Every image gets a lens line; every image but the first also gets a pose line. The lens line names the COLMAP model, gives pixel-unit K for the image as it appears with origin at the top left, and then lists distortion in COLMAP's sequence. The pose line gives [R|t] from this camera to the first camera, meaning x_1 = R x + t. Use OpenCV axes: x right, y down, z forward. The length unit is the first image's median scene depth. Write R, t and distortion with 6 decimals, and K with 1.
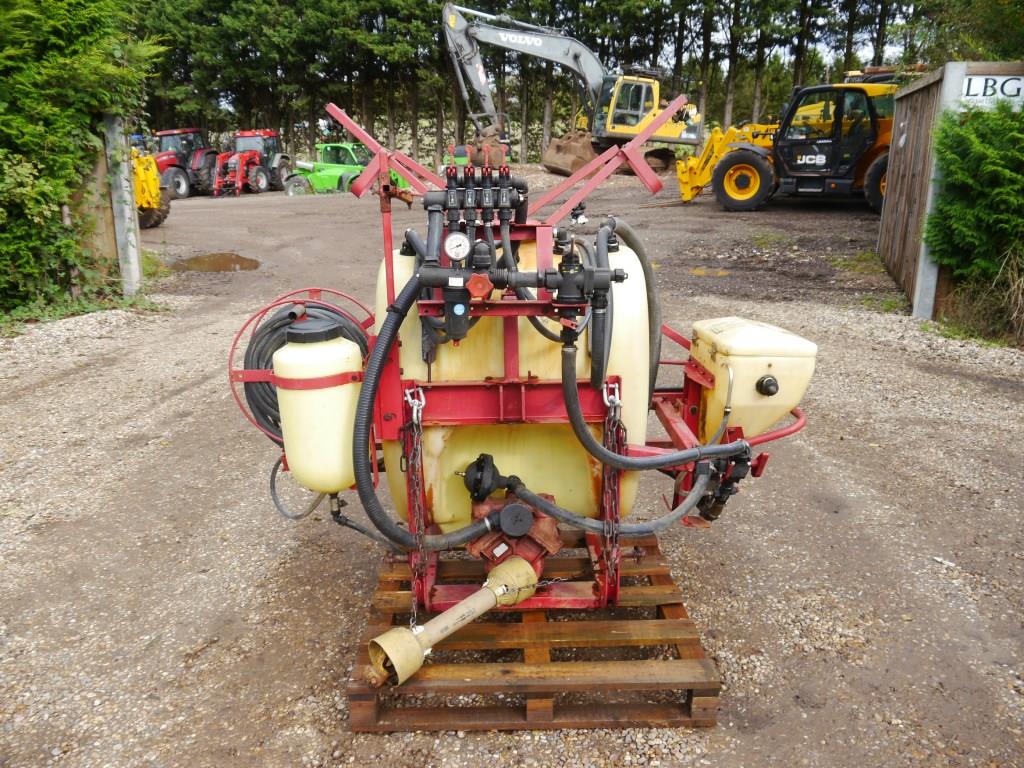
lens RADIAL K [[848.5, 0, 512.0], [0, 848.5, 384.0], [0, 0, 1]] dist [-0.036630, 0.024881]
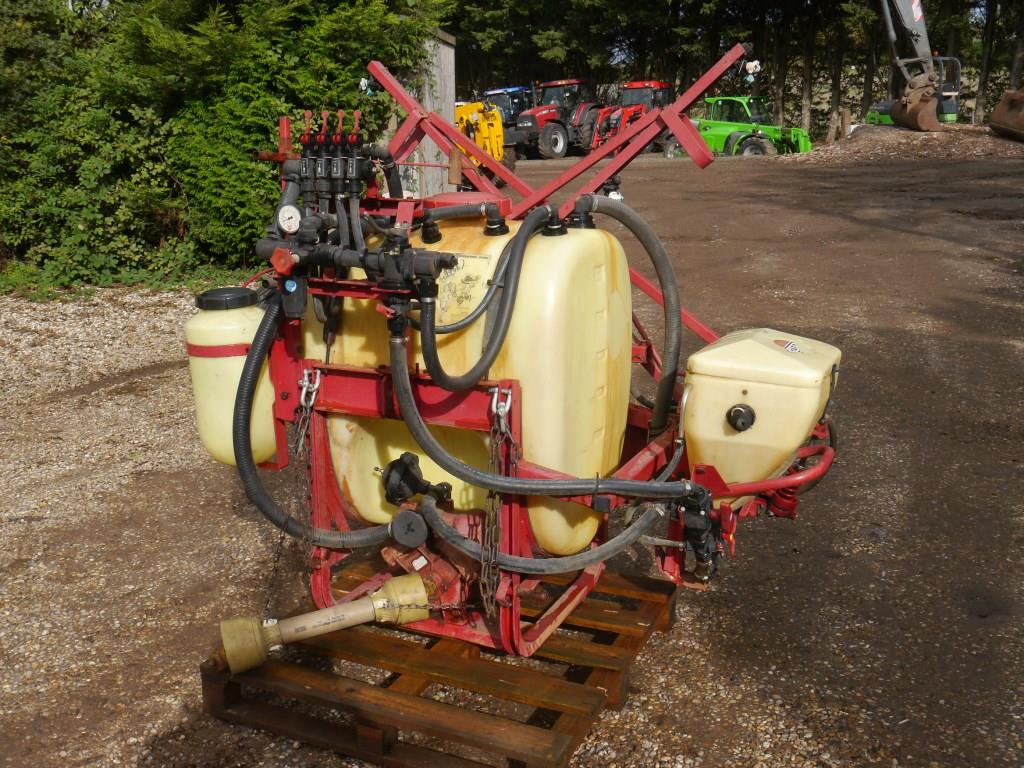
lens RADIAL K [[1021.5, 0, 512.0], [0, 1021.5, 384.0], [0, 0, 1]] dist [-0.013132, -0.005182]
pose [[0.904231, 0.112899, -0.411849, 0.142479], [-0.113662, 0.993259, 0.022729, -0.007554], [0.411639, 0.026259, 0.910969, 0.016954]]
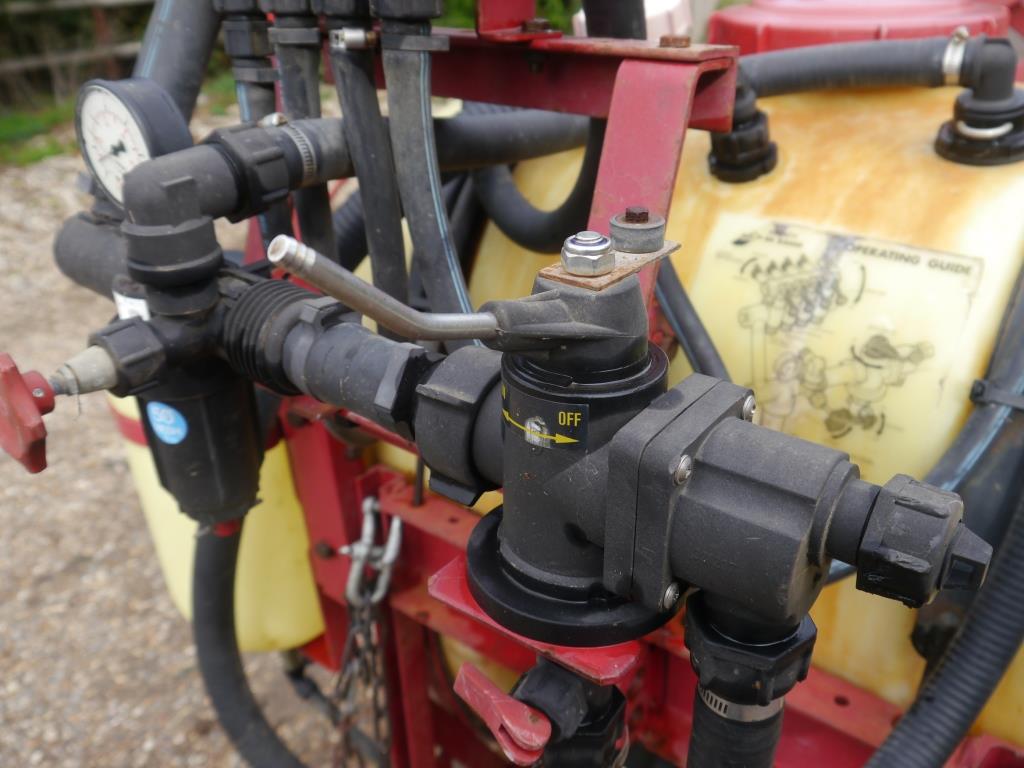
lens RADIAL K [[938.0, 0, 512.0], [0, 938.0, 384.0], [0, 0, 1]] dist [-0.001753, -0.009559]
pose [[0.760713, 0.282077, -0.584593, 0.035468], [-0.132520, 0.949159, 0.285543, -0.041230], [0.635417, -0.139746, 0.759419, 0.193777]]
